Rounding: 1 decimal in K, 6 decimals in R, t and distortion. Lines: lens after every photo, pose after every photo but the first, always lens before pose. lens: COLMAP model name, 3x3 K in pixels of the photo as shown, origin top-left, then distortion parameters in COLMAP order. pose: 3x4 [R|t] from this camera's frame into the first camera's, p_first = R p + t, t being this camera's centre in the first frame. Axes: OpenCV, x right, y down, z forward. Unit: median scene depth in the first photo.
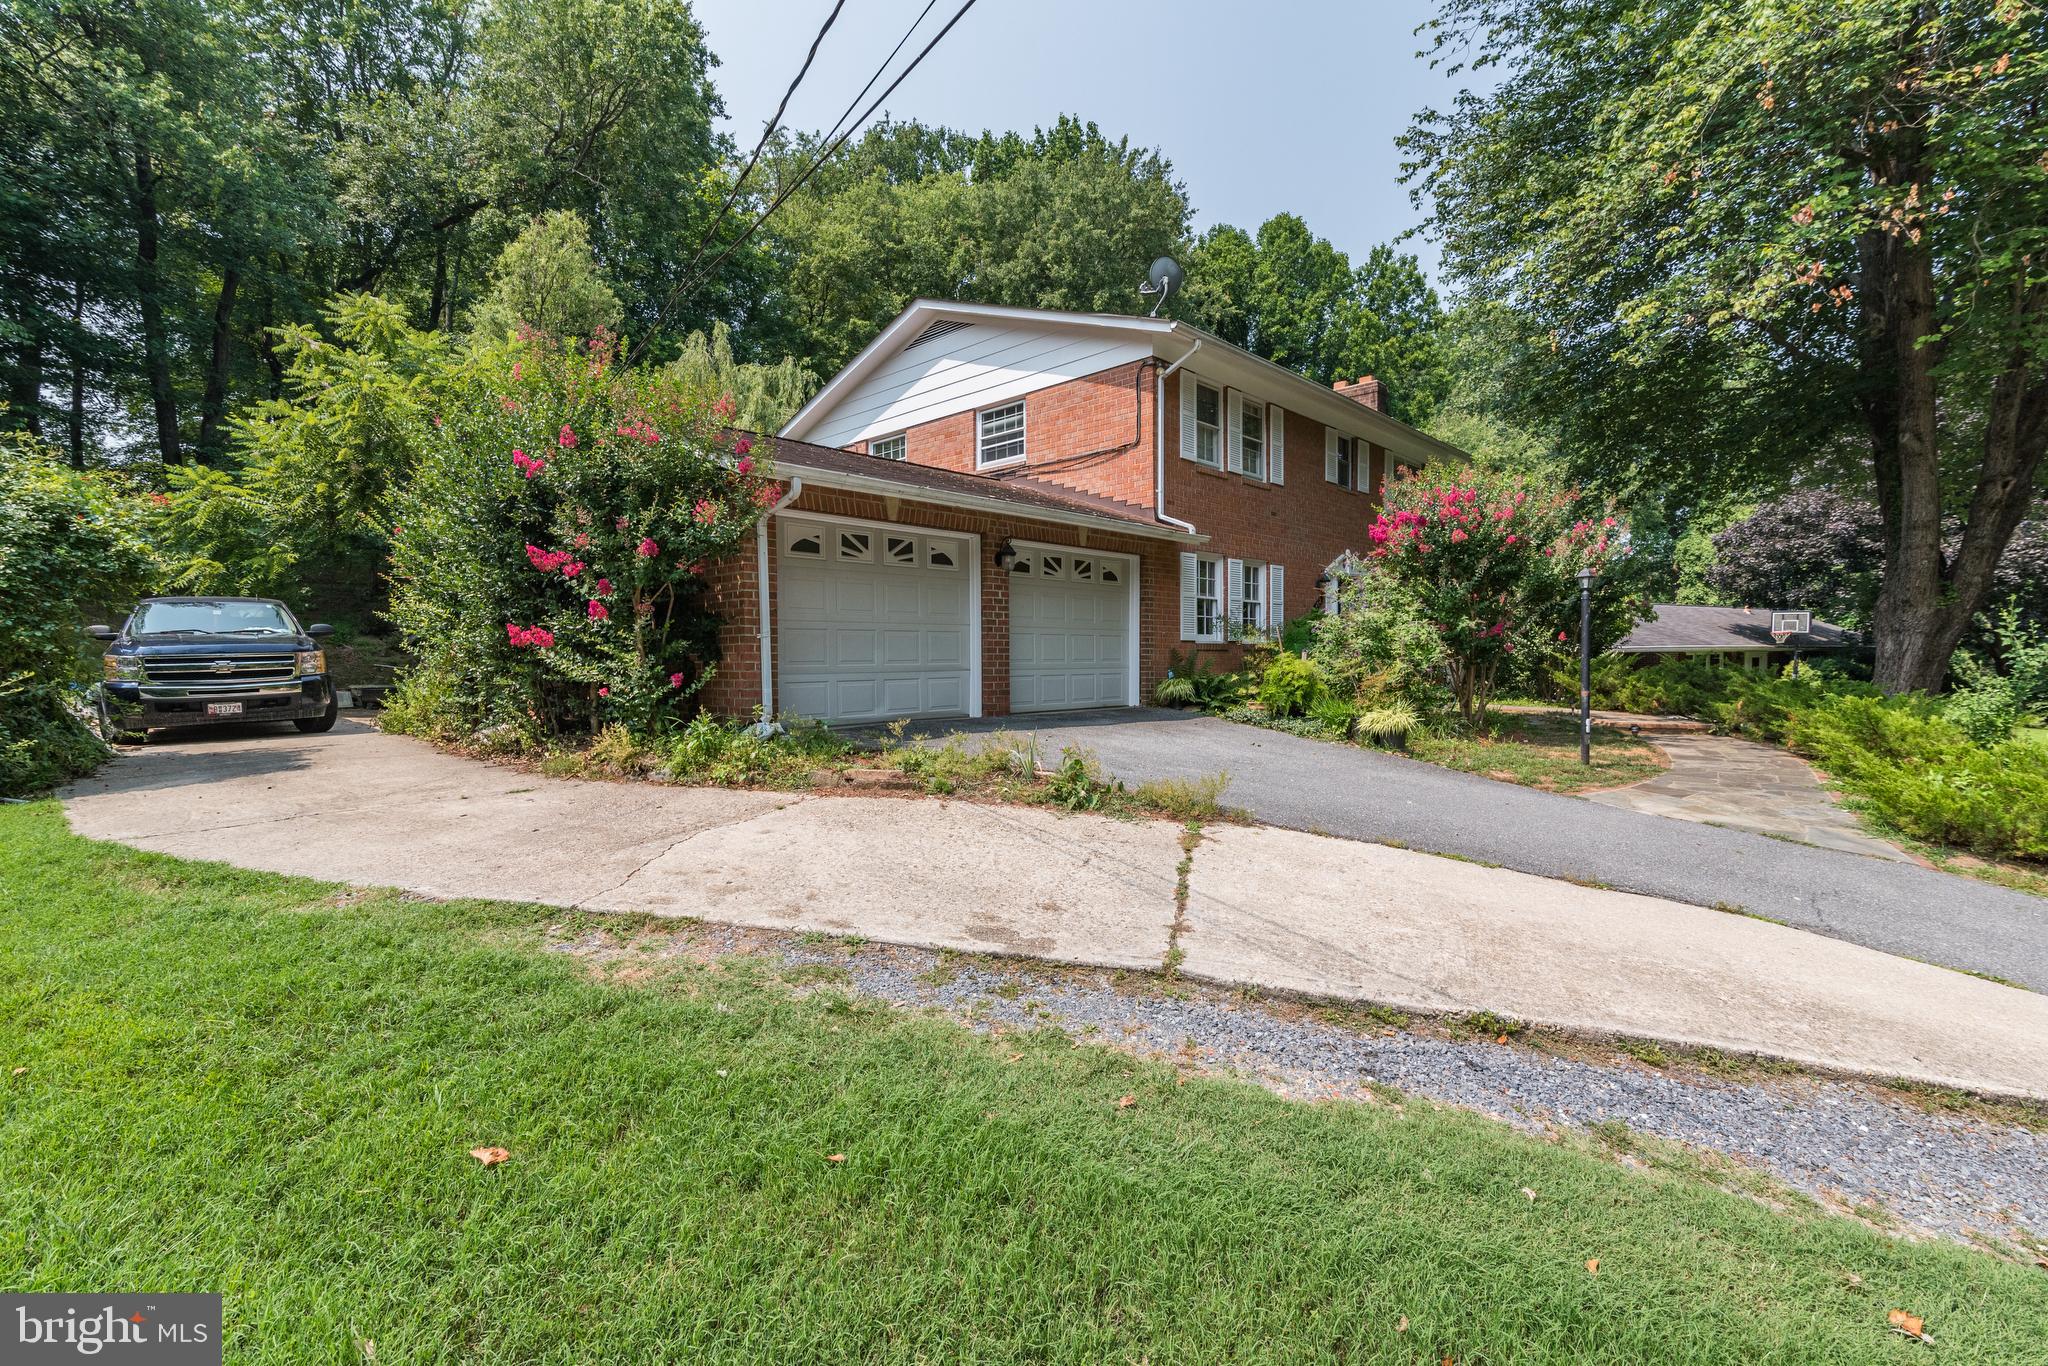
lens RADIAL K [[935.2, 0, 1016.4], [0, 935.2, 681.2], [0, 0, 1]] dist [-0.004520, 0.001319]
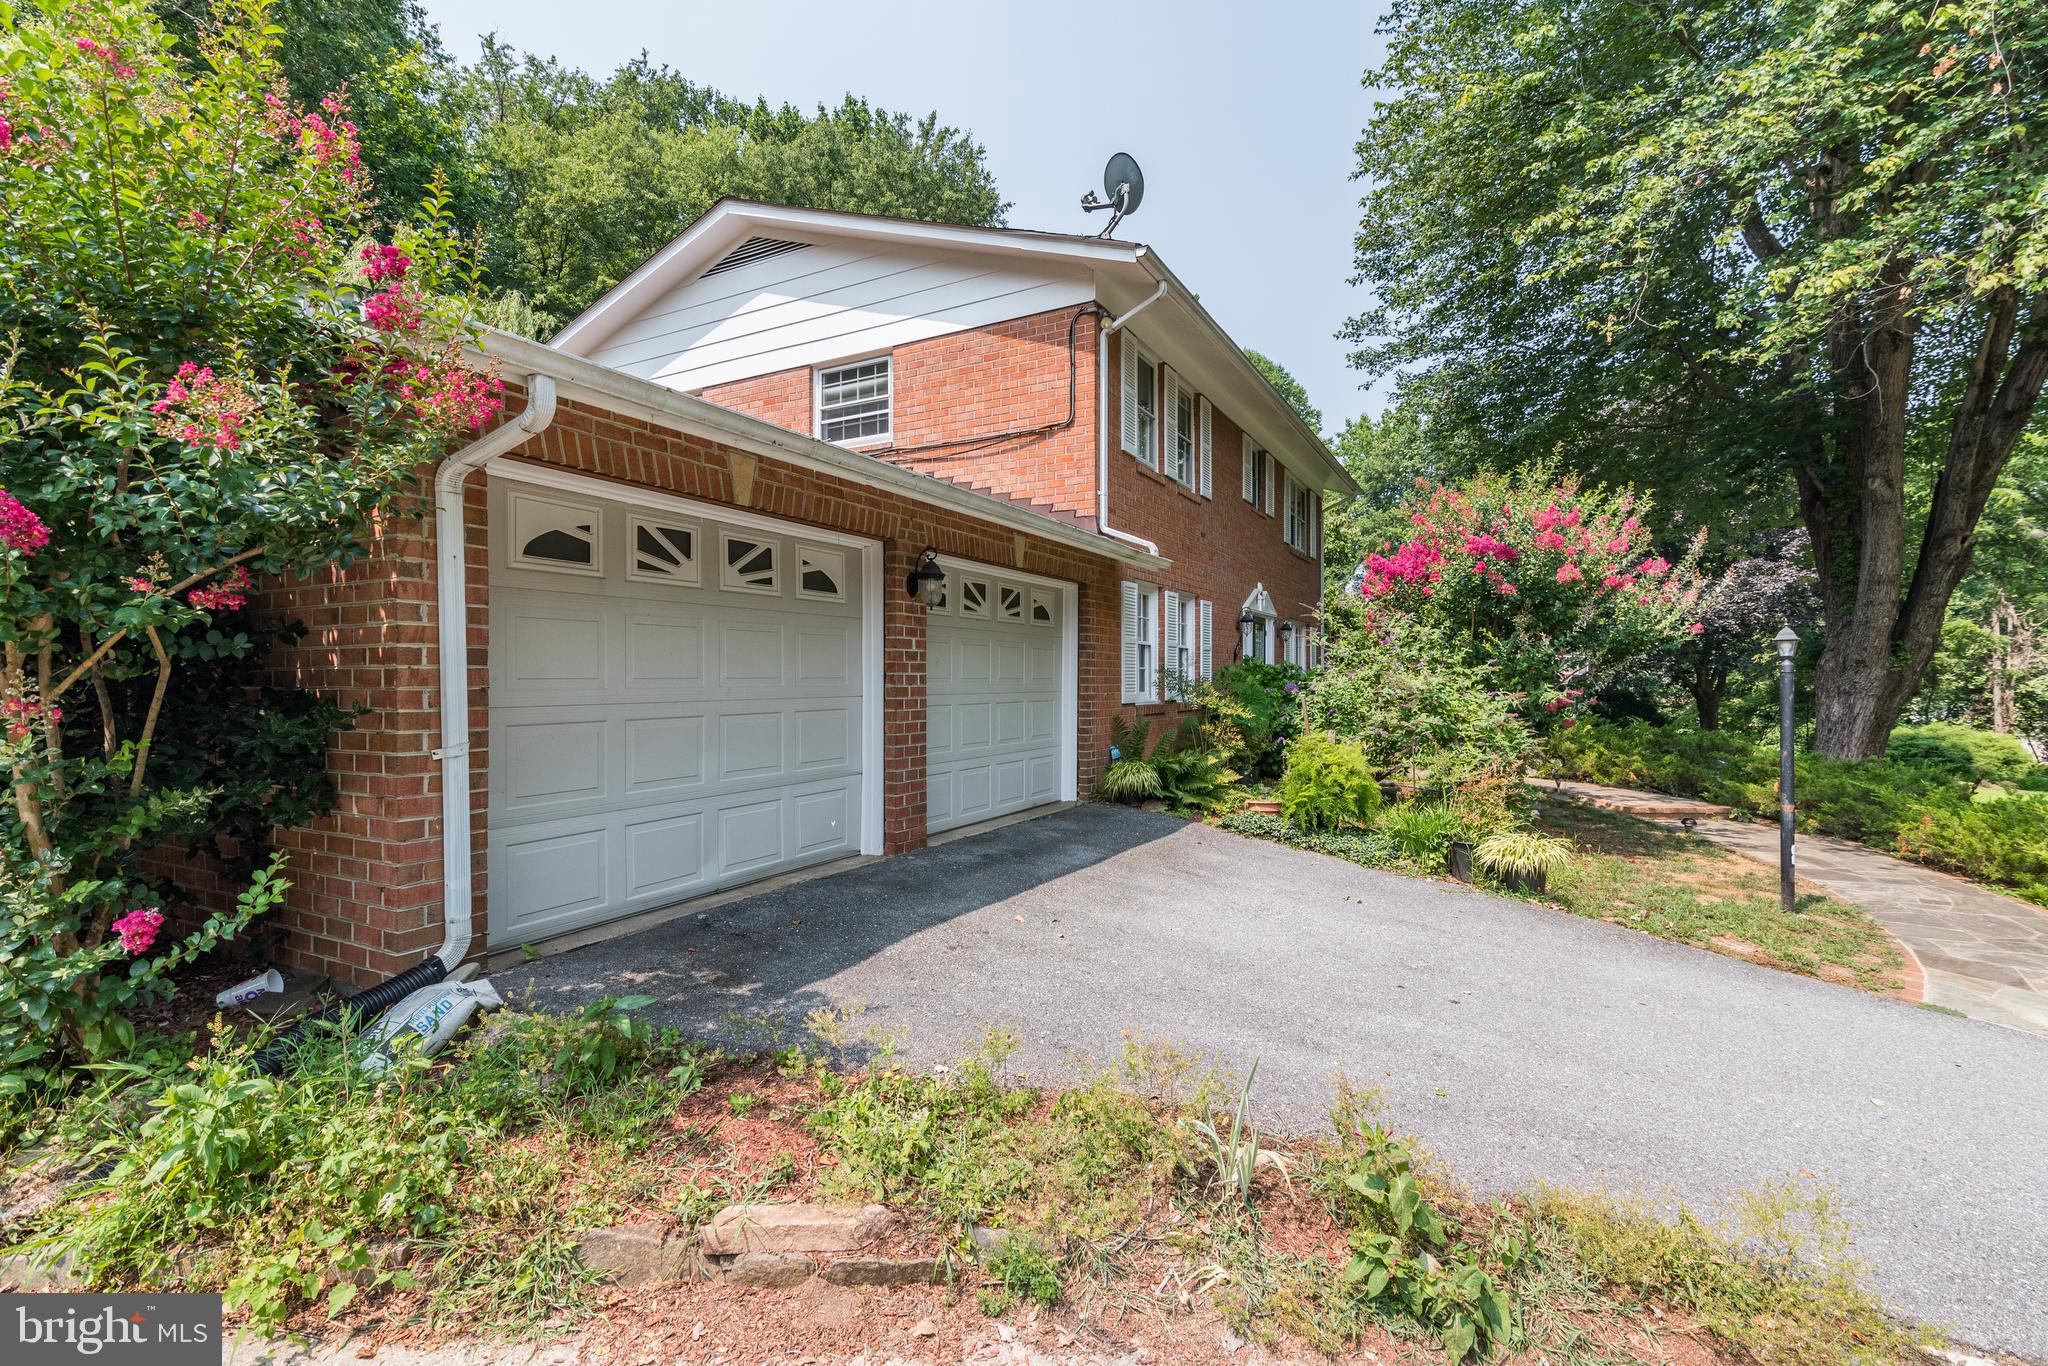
lens RADIAL K [[935.2, 0, 1037.8], [0, 935.2, 682.2], [0, 0, 1]] dist [-0.004520, 0.001319]
pose [[0.961709, 0.005077, 0.274026, -0.083892], [0.000874, 0.999767, -0.021588, -0.045547], [-0.274072, 0.021001, 0.961480, 0.334131]]
